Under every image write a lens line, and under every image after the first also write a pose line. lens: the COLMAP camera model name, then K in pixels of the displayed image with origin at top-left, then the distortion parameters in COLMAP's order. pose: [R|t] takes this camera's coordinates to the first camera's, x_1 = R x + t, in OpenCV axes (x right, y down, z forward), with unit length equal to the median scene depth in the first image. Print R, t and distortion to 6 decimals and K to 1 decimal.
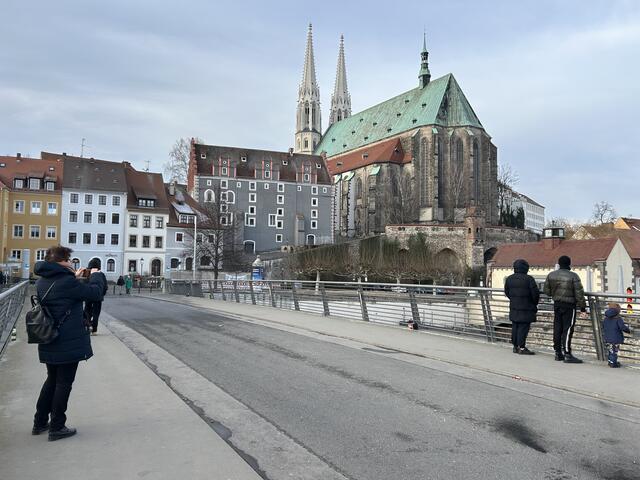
lens RADIAL K [[476.9, 0, 320.0], [0, 476.9, 240.0], [0, 0, 1]] dist [0.060989, -0.000894]
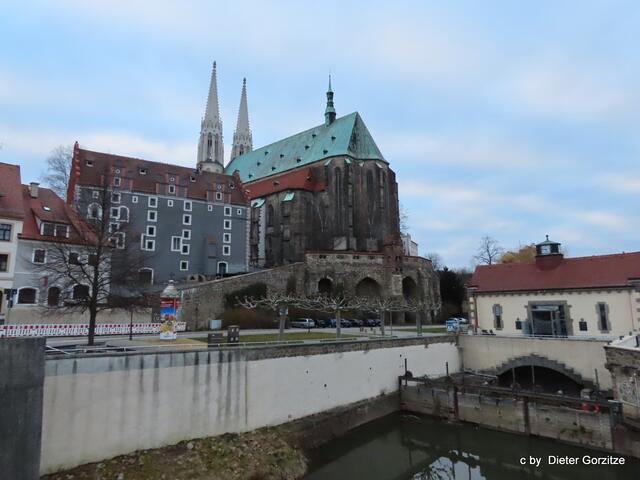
lens RADIAL K [[406.4, 0, 320.0], [0, 406.4, 240.0], [0, 0, 1]] dist [-0.018878, -0.002204]
pose [[0.962893, 0.021413, 0.269032, -0.041451], [0.003049, 0.995921, -0.090181, 0.013942], [-0.269865, 0.087655, 0.958900, 0.213472]]
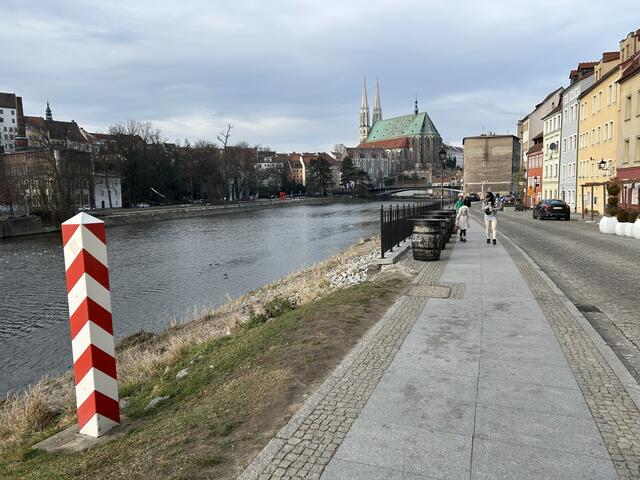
lens RADIAL K [[425.7, 0, 320.0], [0, 425.7, 240.0], [0, 0, 1]] dist [0.031696, -0.001726]
pose [[0.999263, -0.036770, 0.011061, -0.417024], [0.034163, 0.982880, 0.181054, -0.097597], [-0.017529, -0.180543, 0.983411, -1.644186]]
